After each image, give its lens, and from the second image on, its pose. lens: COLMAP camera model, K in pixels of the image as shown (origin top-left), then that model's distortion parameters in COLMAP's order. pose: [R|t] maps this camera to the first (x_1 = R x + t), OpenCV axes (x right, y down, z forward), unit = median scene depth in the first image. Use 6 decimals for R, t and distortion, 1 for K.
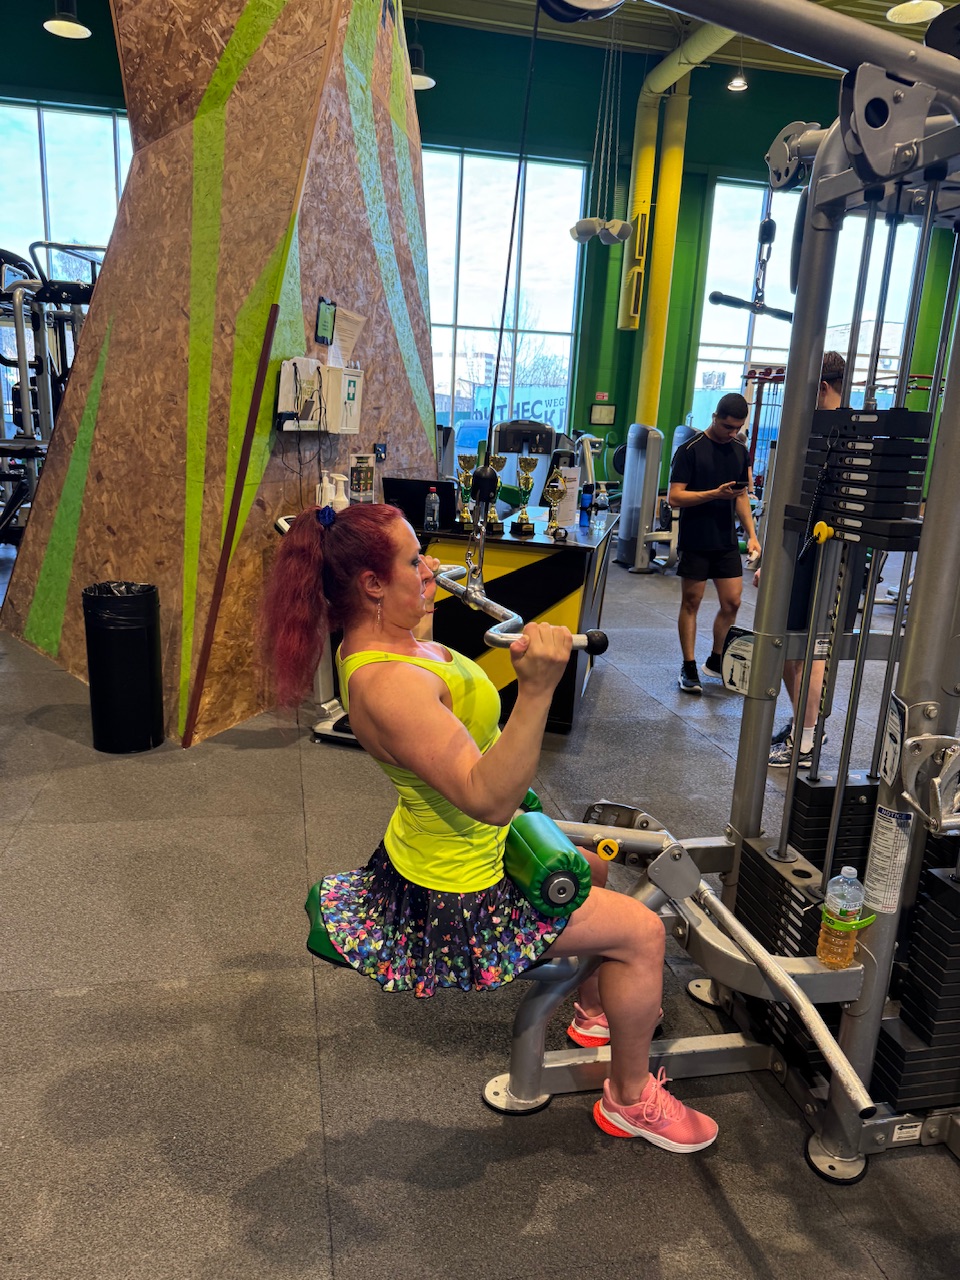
lens RADIAL K [[897.6, 0, 478.6], [0, 897.6, 641.7], [0, 0, 1]] dist [0.010520, -0.025849]
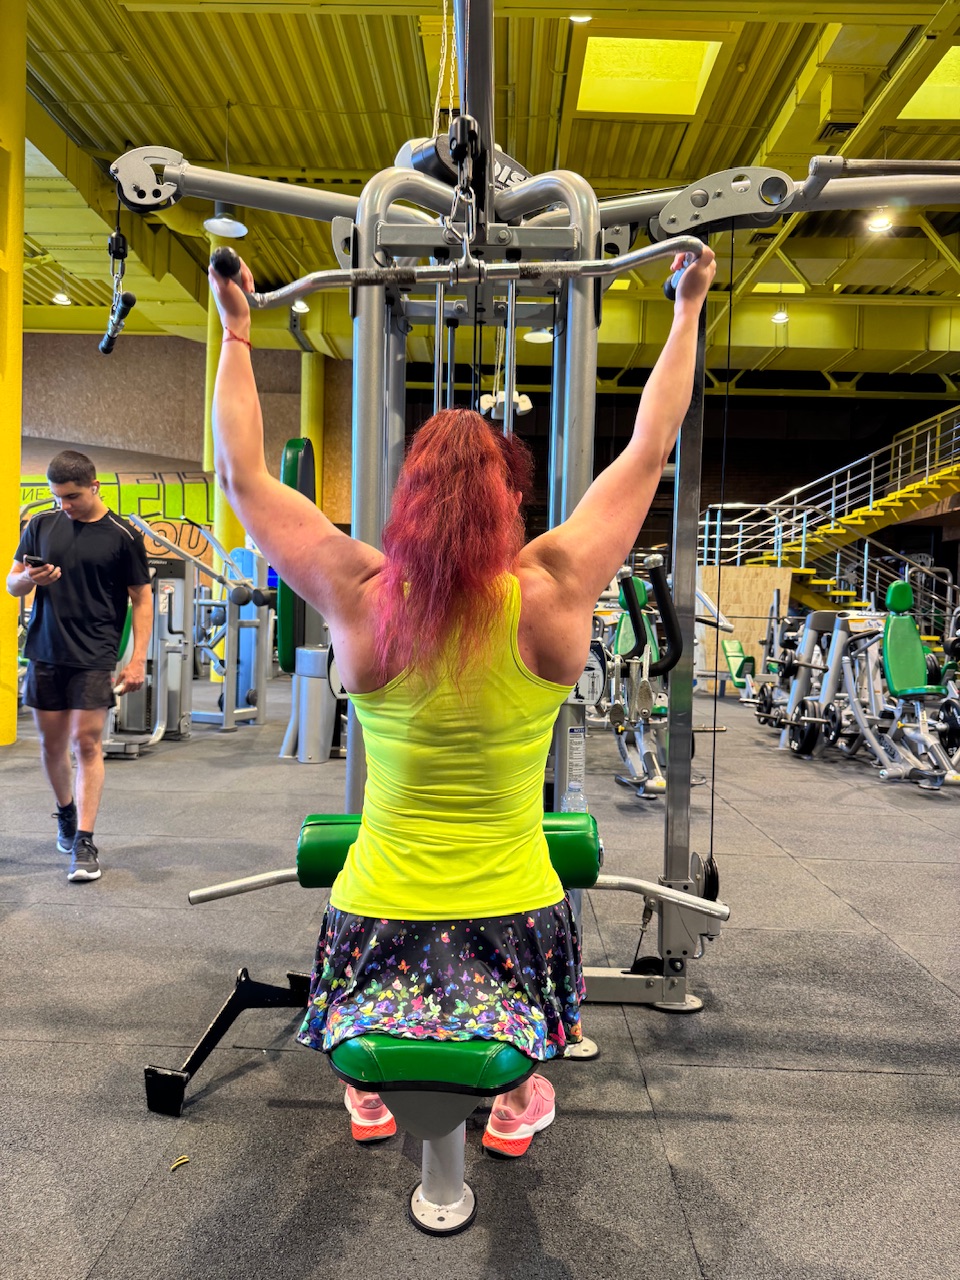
lens RADIAL K [[900.3, 0, 482.3], [0, 900.3, 641.1], [0, 0, 1]] dist [0.010662, -0.025428]
pose [[0.225785, -0.067709, 0.971821, -1.875735], [0.217850, 0.975828, 0.017375, 0.029816], [-0.949507, 0.207788, 0.235077, 1.832687]]
